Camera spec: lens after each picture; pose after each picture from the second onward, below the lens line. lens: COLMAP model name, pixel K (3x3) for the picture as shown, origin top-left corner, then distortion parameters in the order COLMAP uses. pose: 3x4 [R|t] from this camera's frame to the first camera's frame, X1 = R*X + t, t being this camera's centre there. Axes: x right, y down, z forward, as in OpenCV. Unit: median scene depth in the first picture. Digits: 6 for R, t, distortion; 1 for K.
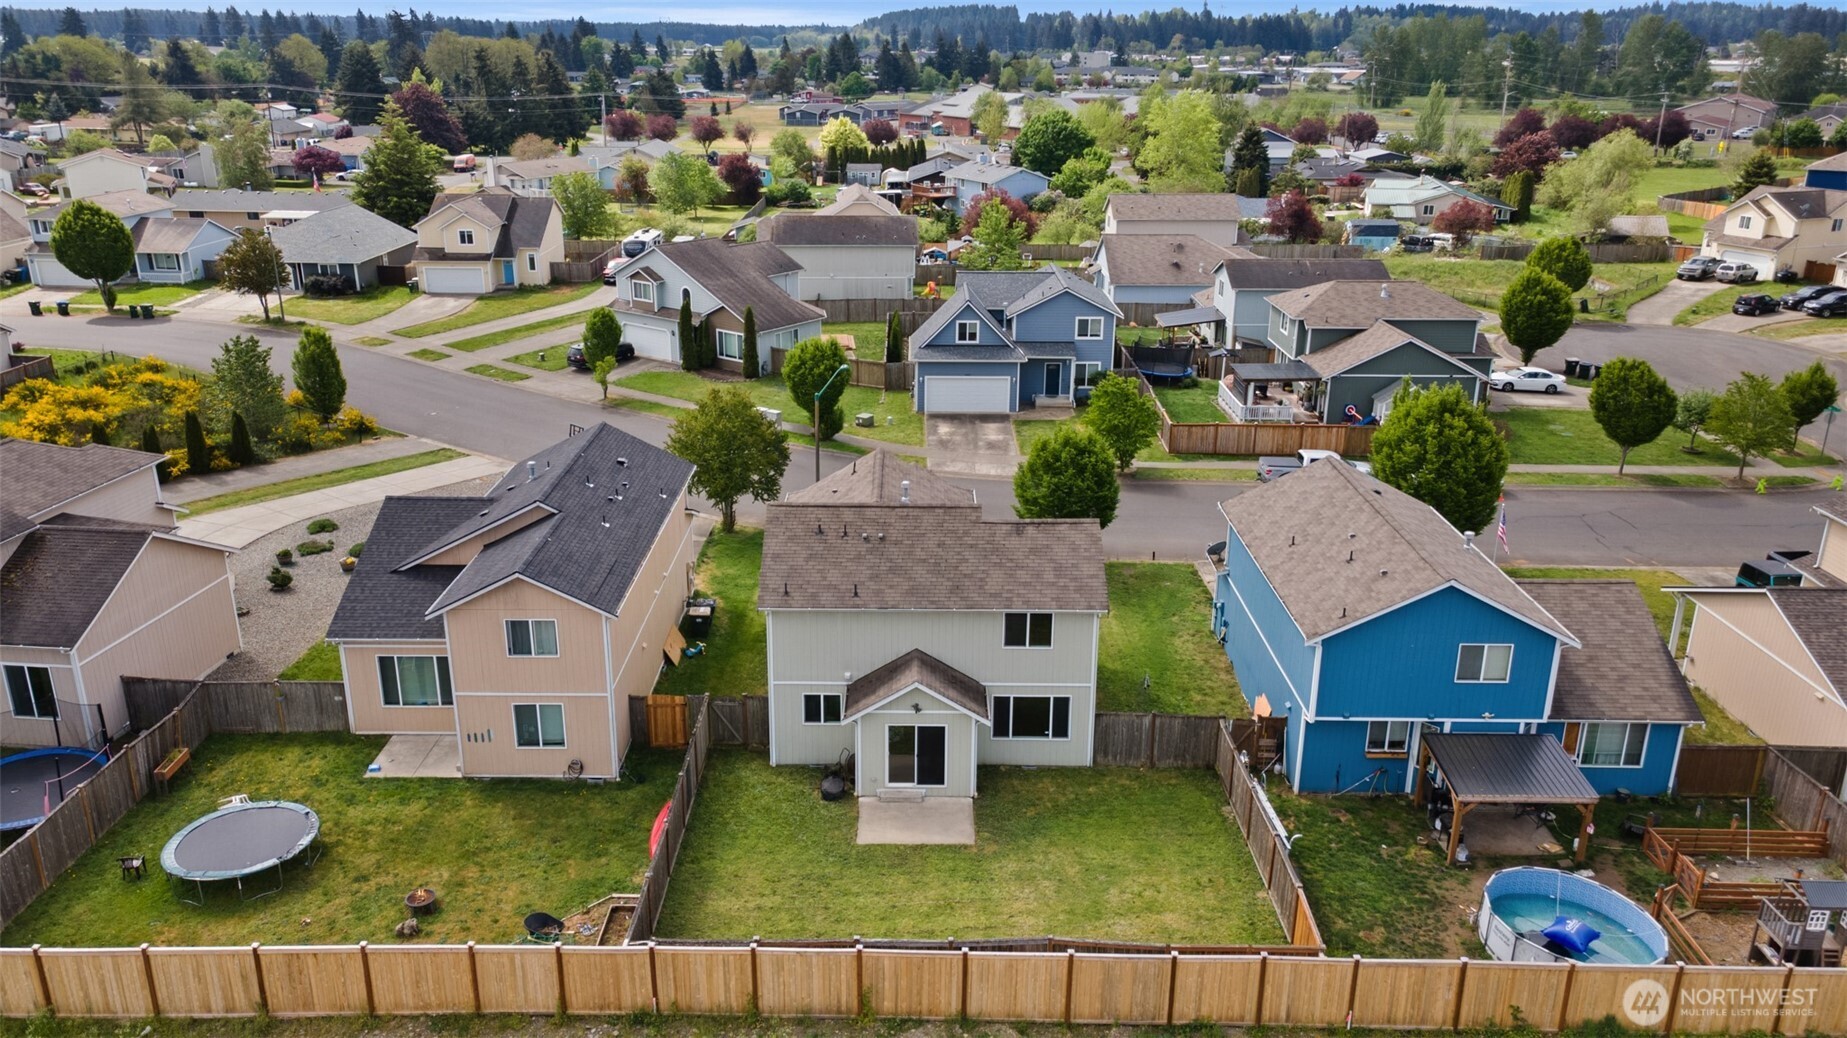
lens RADIAL K [[1342.2, 0, 918.6], [0, 1342.2, 507.4], [0, 0, 1]] dist [0.053679, 0.000875]
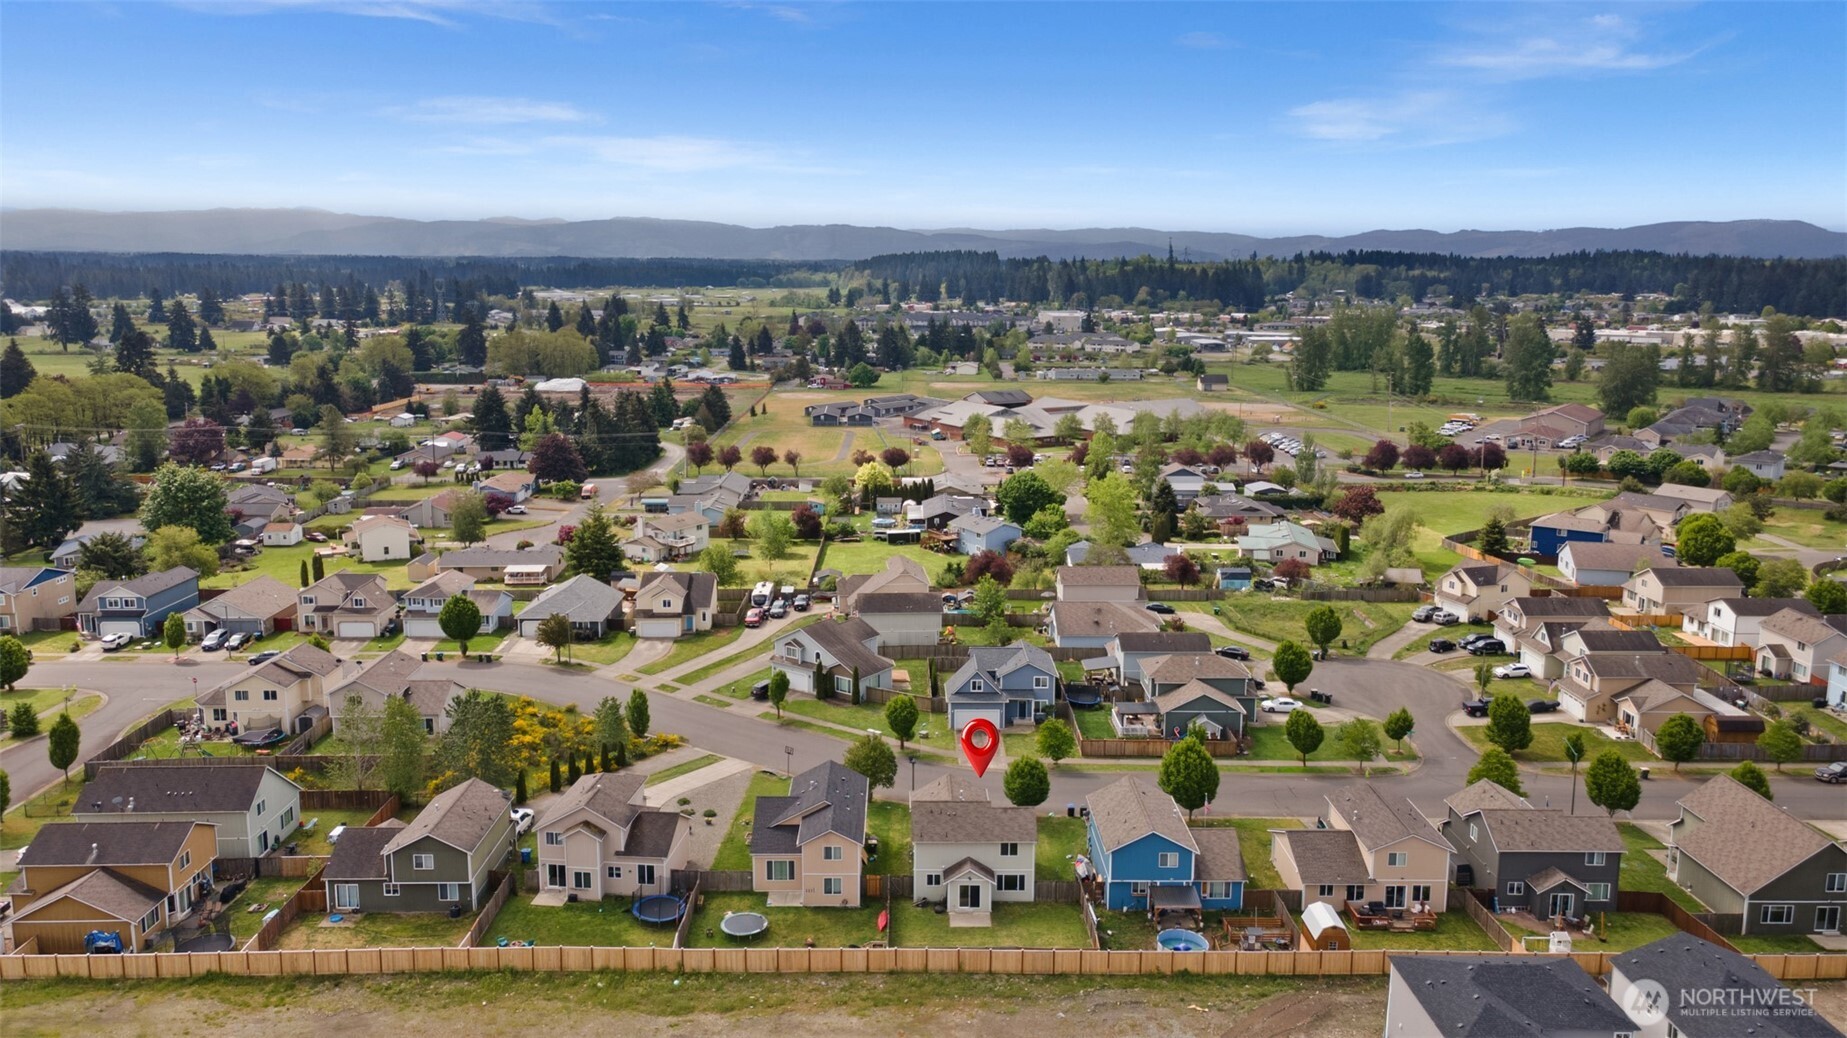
lens RADIAL K [[1342.2, 0, 917.7], [0, 1342.2, 521.3], [0, 0, 1]] dist [0.053679, 0.000875]
pose [[0.999940, -0.004927, 0.009782, -0.062814], [0.006284, 0.989553, -0.144030, -0.085939], [-0.008970, 0.144083, 0.989525, -0.884854]]
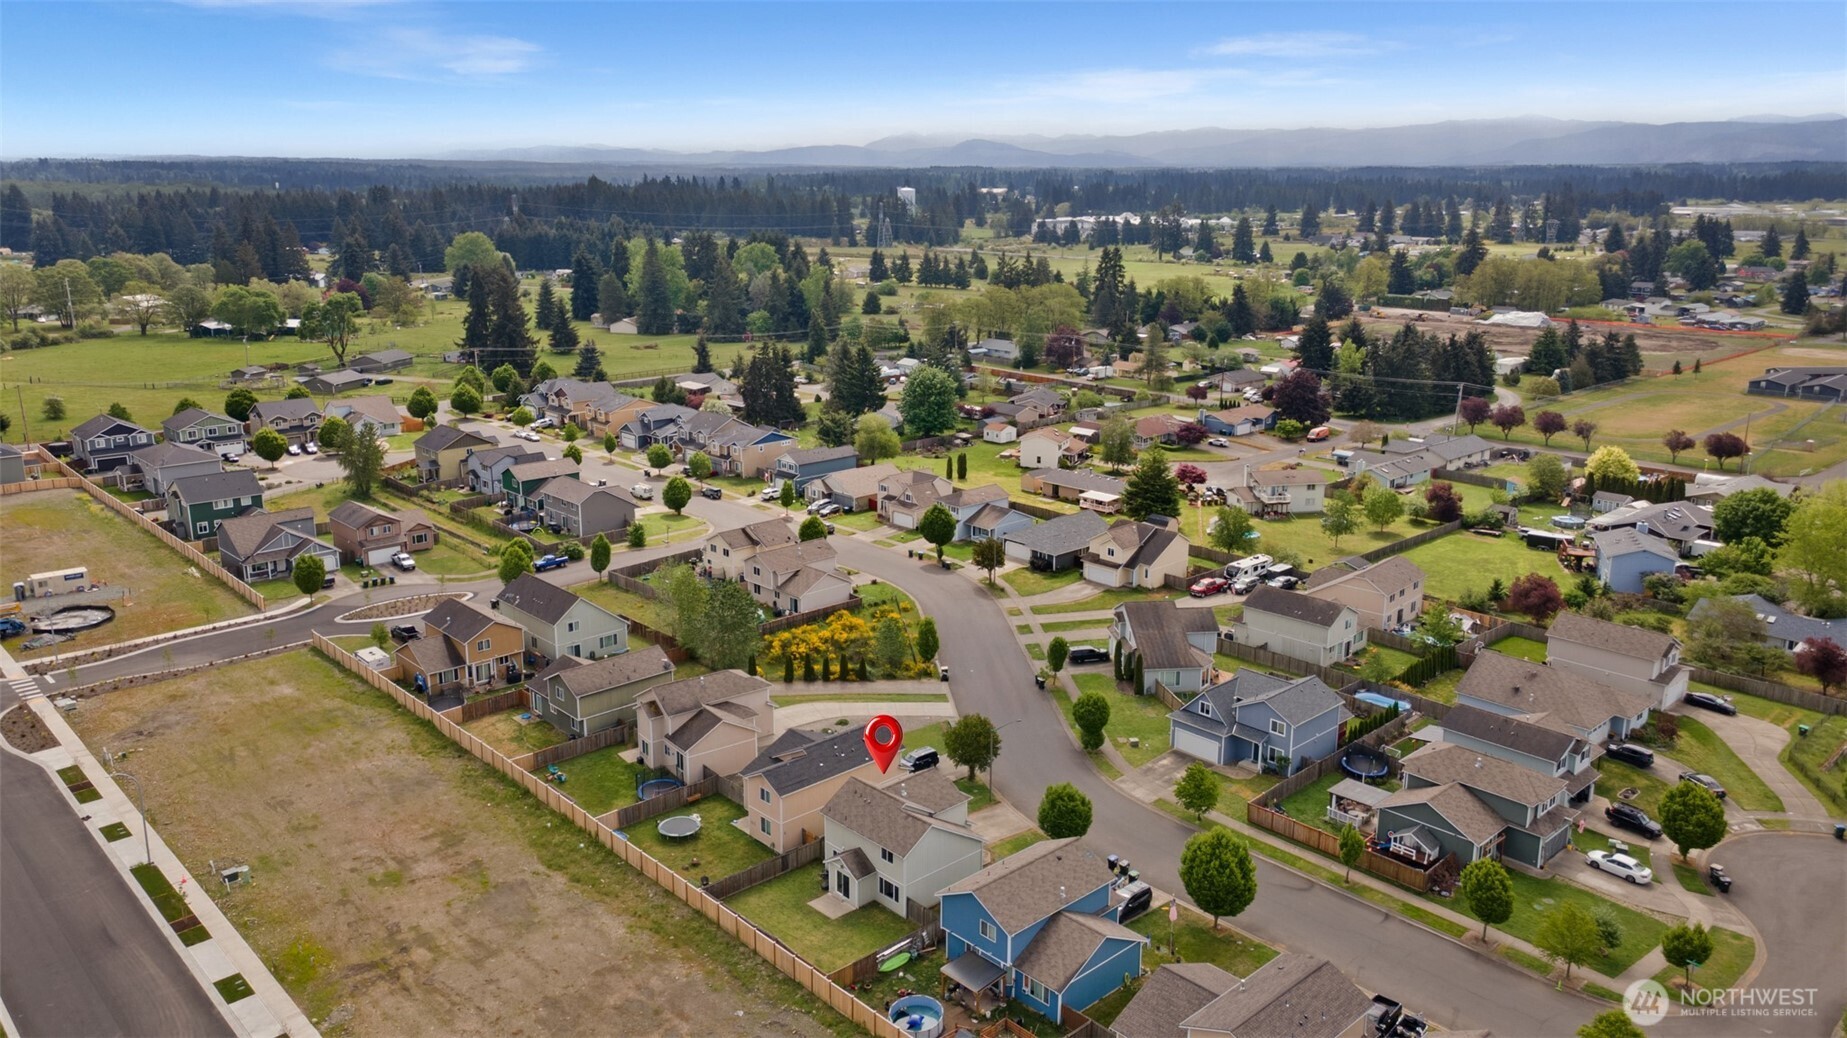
lens RADIAL K [[1342.2, 0, 921.4], [0, 1342.2, 535.9], [0, 0, 1]] dist [0.053679, 0.000875]
pose [[0.689715, 0.190697, -0.698518, 0.889467], [-0.241229, 0.970102, 0.026651, -0.289065], [0.682716, 0.150121, 0.715096, -0.445549]]
